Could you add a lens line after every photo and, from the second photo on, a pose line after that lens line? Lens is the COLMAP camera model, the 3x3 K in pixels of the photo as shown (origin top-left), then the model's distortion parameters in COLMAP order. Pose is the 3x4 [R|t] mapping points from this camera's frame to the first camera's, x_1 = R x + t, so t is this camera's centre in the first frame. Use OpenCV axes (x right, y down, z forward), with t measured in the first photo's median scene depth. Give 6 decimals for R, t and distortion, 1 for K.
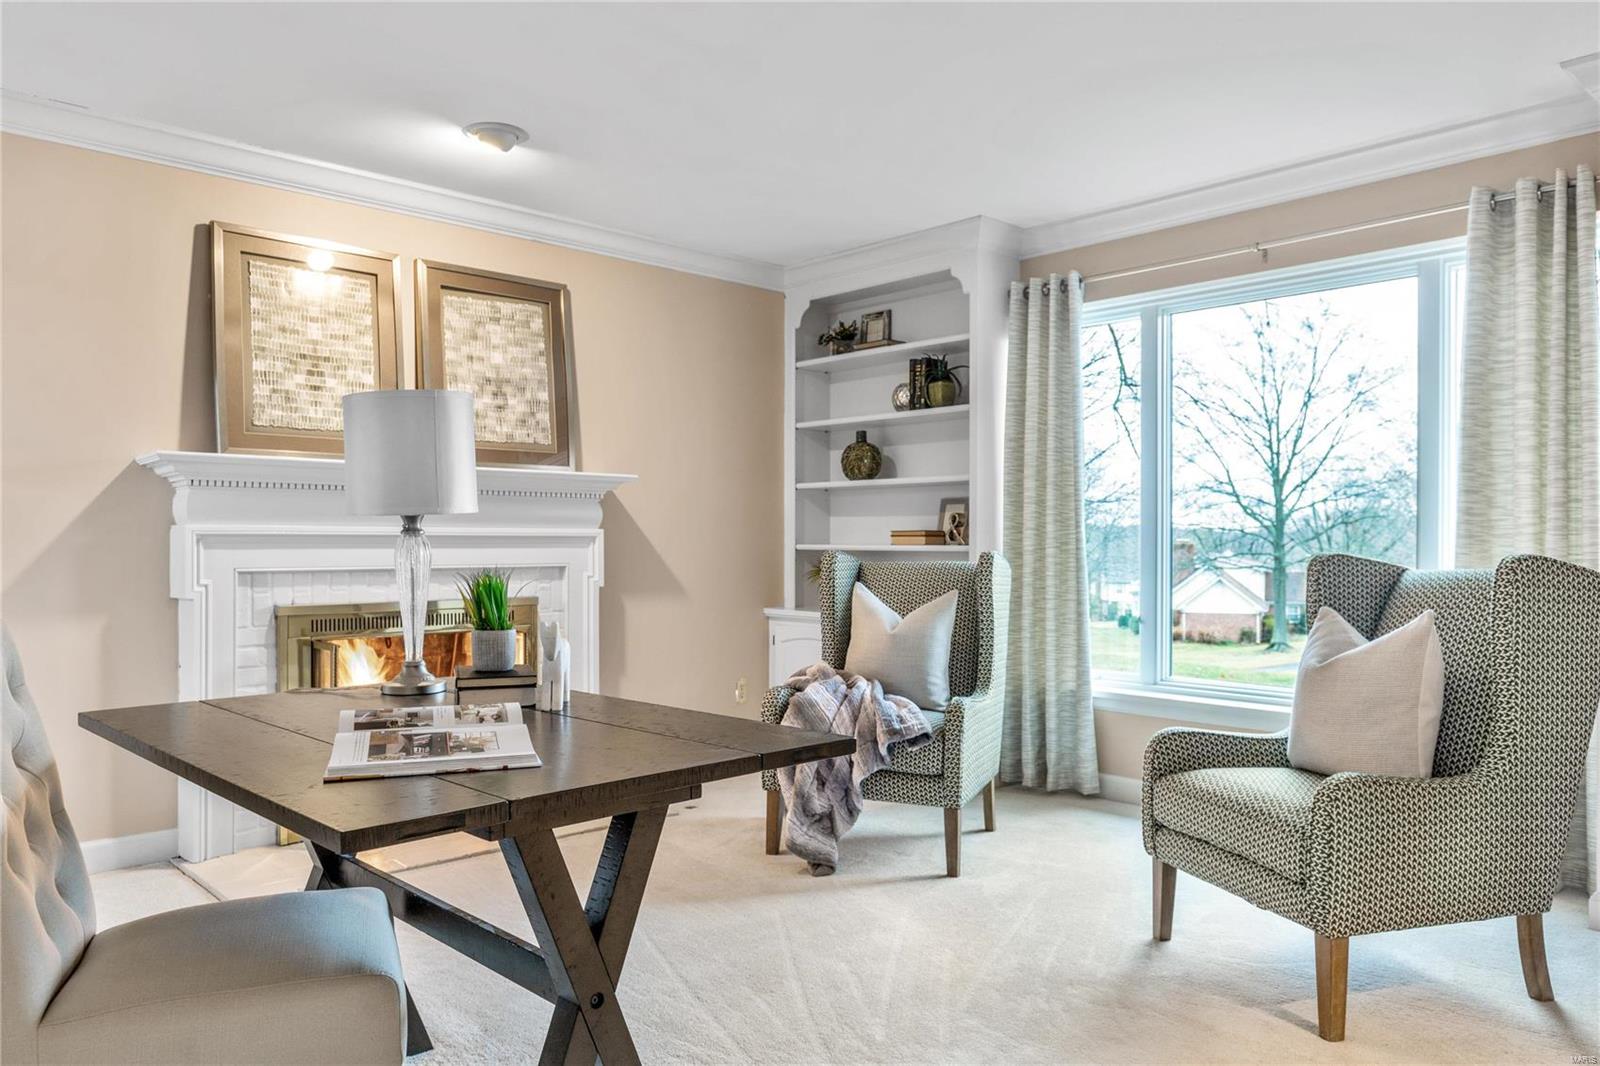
lens RADIAL K [[1168.1, 0, 800.0], [0, 1168.1, 533.0], [0, 0, 1]] dist [0.000680, -0.001590]
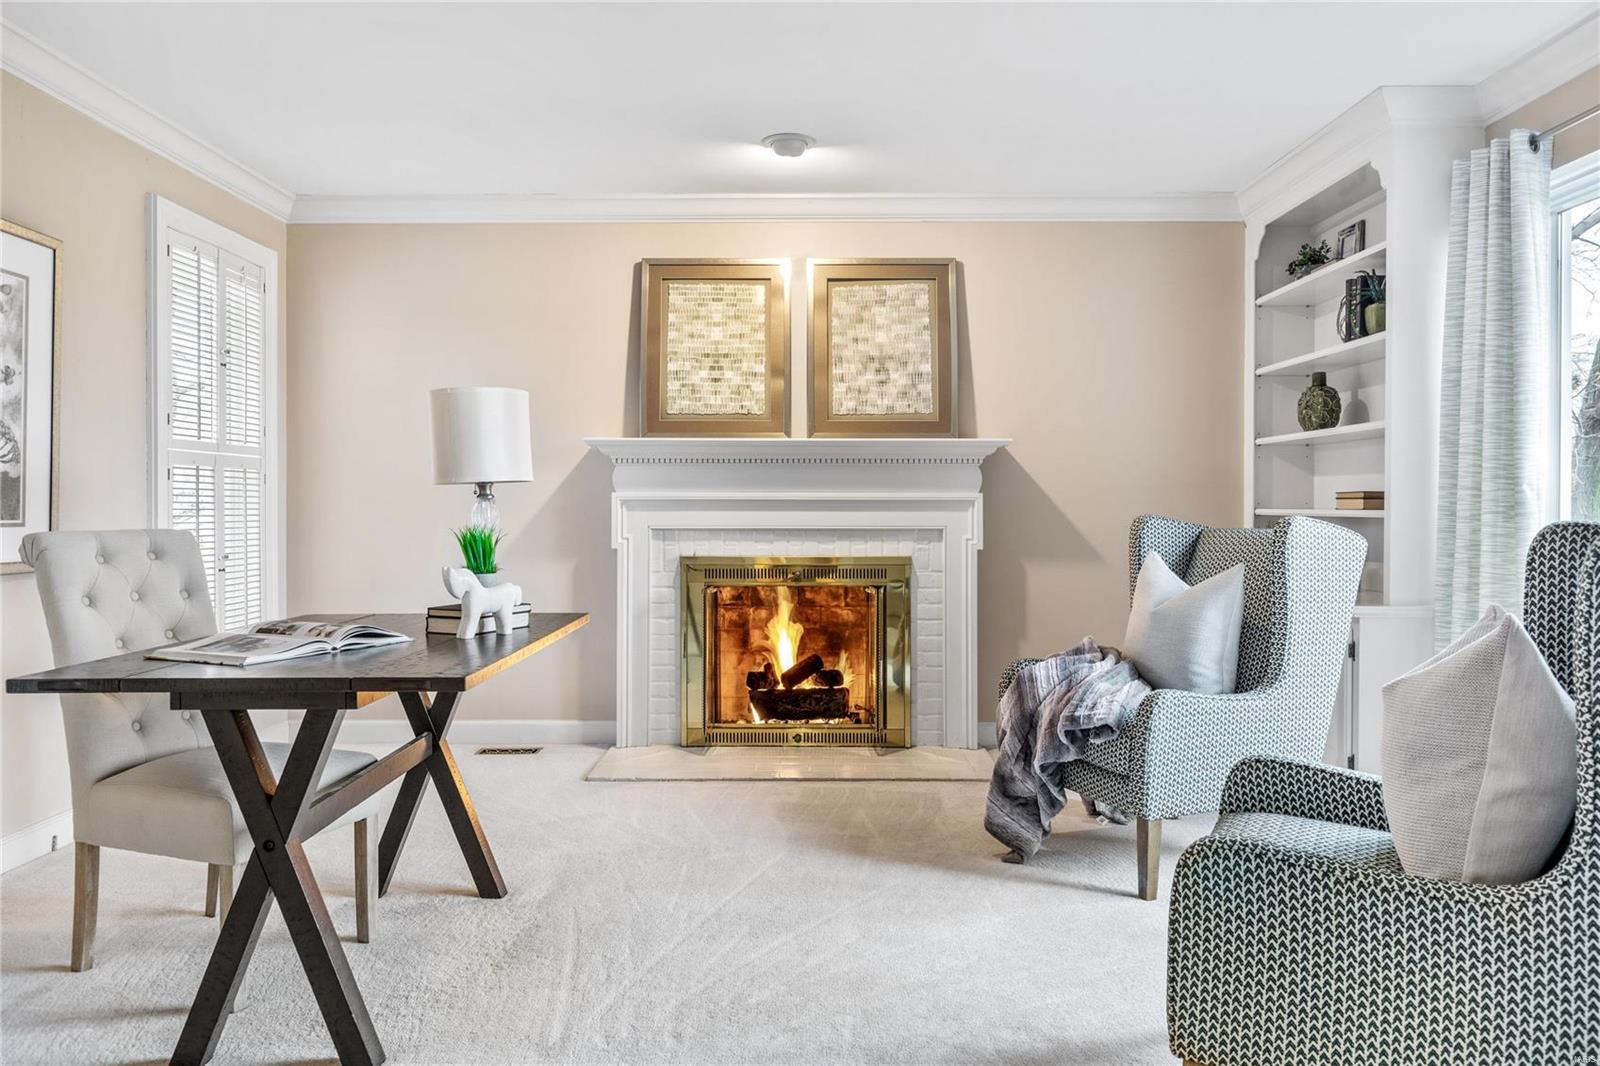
lens RADIAL K [[1141.1, 0, 800.0], [0, 1141.1, 509.2], [0, 0, 1]] dist [0.000319, -0.001246]
pose [[0.699749, 0.002028, -0.714386, 0.452267], [0.004182, 0.999967, 0.006935, 0.003225], [0.714376, -0.007840, 0.699718, 0.200010]]
